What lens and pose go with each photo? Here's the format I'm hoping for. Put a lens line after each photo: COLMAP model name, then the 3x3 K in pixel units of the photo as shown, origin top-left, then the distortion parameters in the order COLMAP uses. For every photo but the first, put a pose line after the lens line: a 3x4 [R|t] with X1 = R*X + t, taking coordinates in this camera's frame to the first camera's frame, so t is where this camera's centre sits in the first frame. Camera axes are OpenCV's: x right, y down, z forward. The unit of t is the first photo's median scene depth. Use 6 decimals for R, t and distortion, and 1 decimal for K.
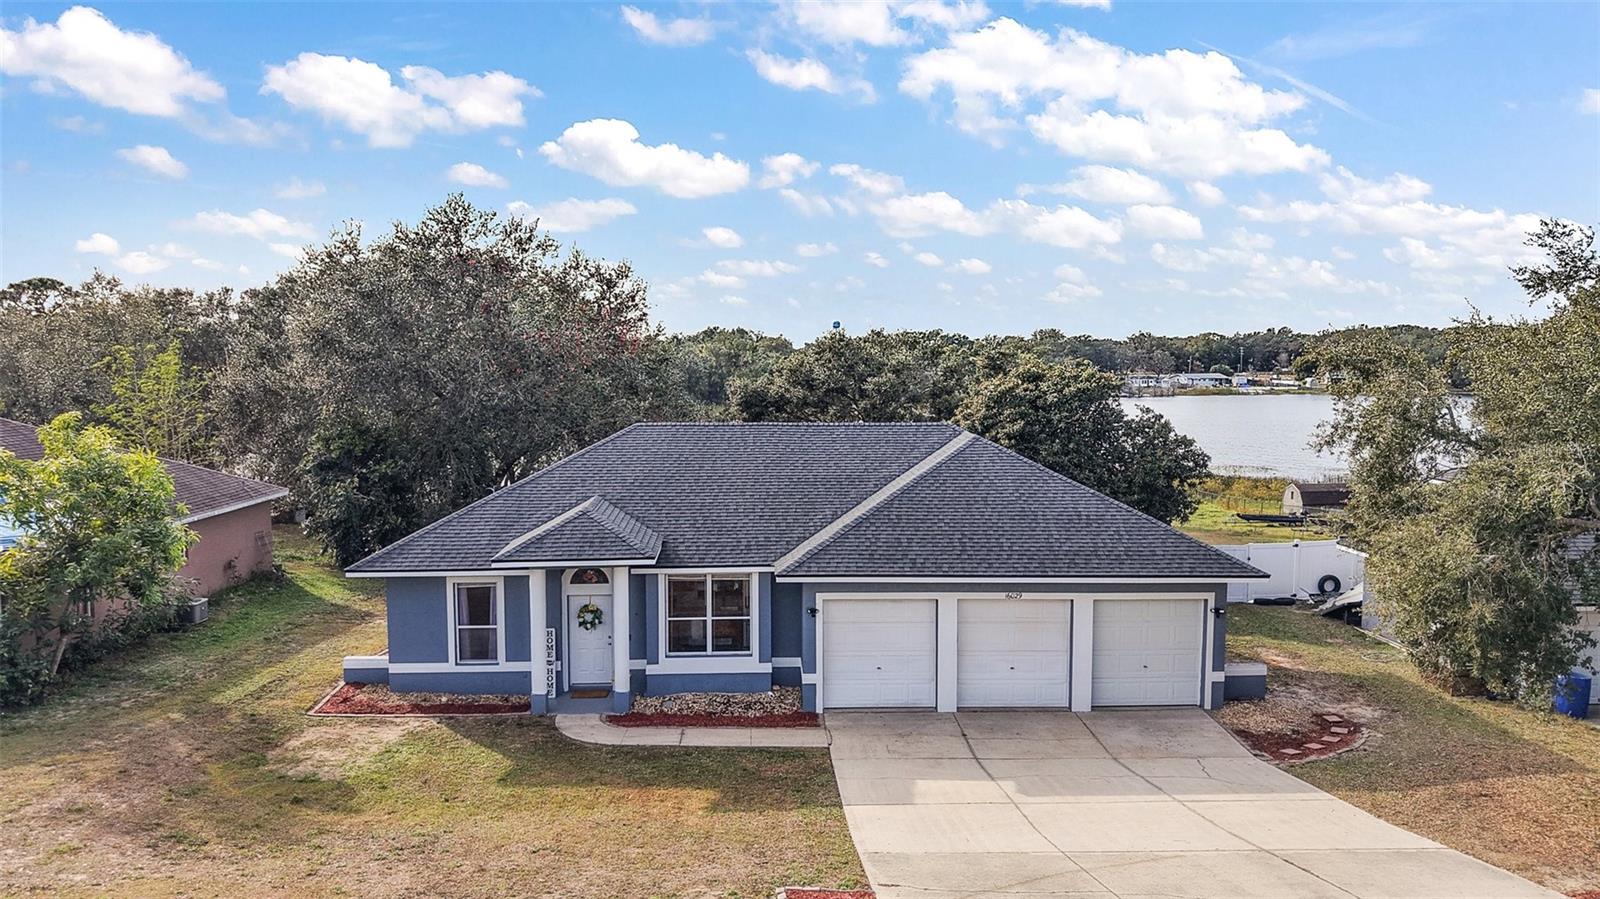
lens RADIAL K [[1078.1, 0, 800.0], [0, 1078.1, 449.5], [0, 0, 1]] dist [-0.002619, -0.001787]
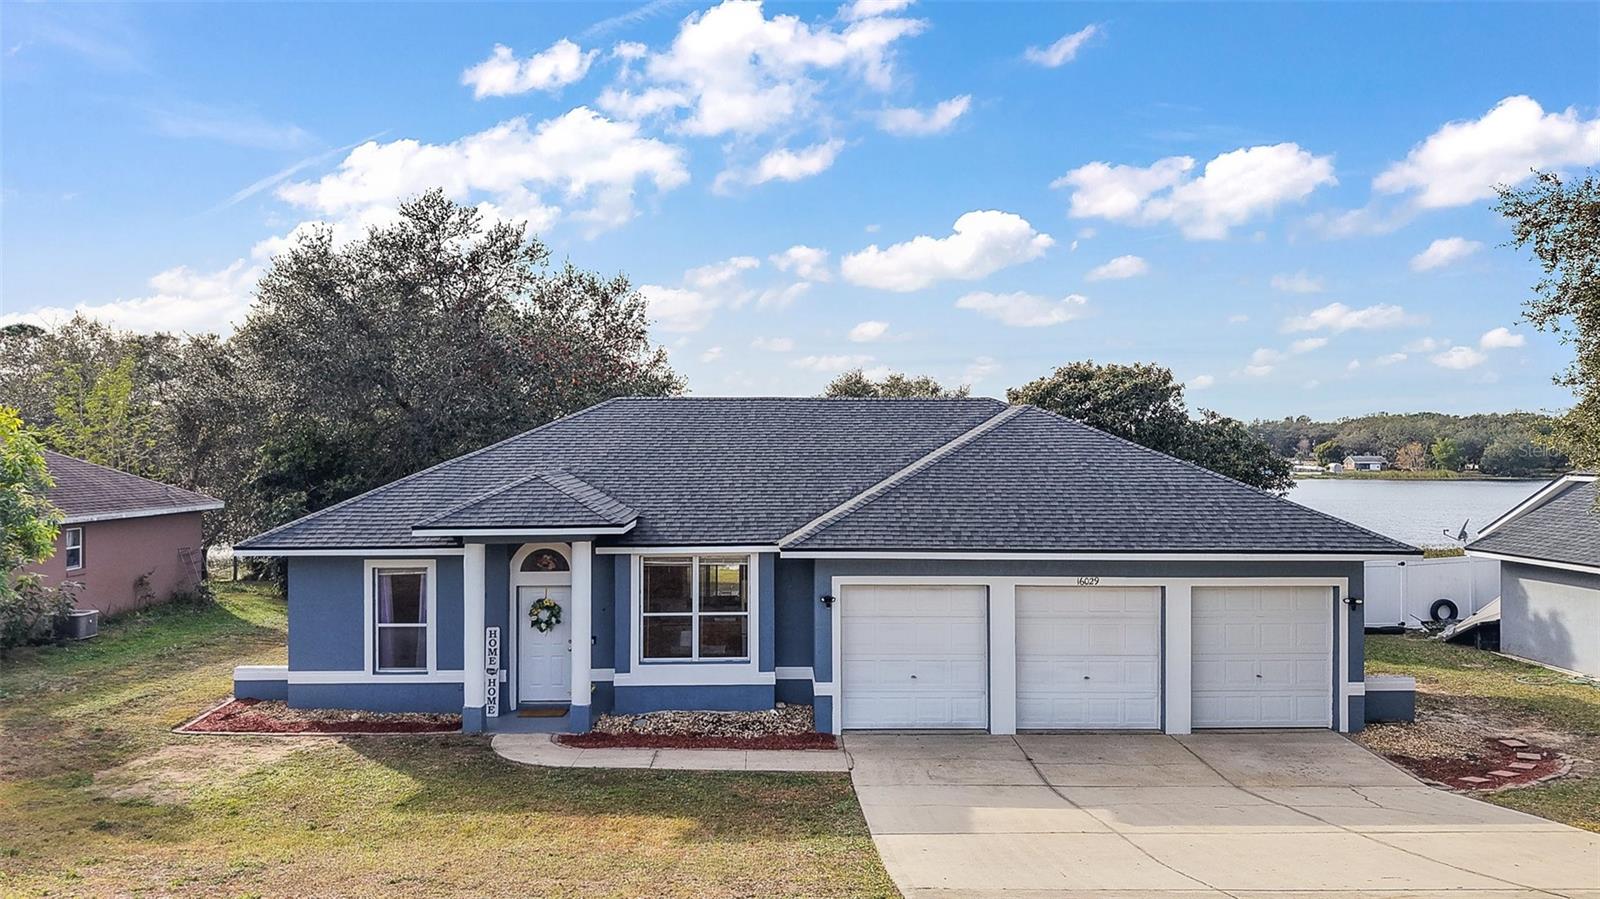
lens RADIAL K [[1078.1, 0, 800.0], [0, 1078.1, 449.5], [0, 0, 1]] dist [-0.002619, -0.001787]
pose [[0.999909, 0.000994, -0.013464, 0.002097], [-0.002152, 0.996275, -0.086205, 0.106853], [0.013329, 0.086226, 0.996186, 0.213769]]
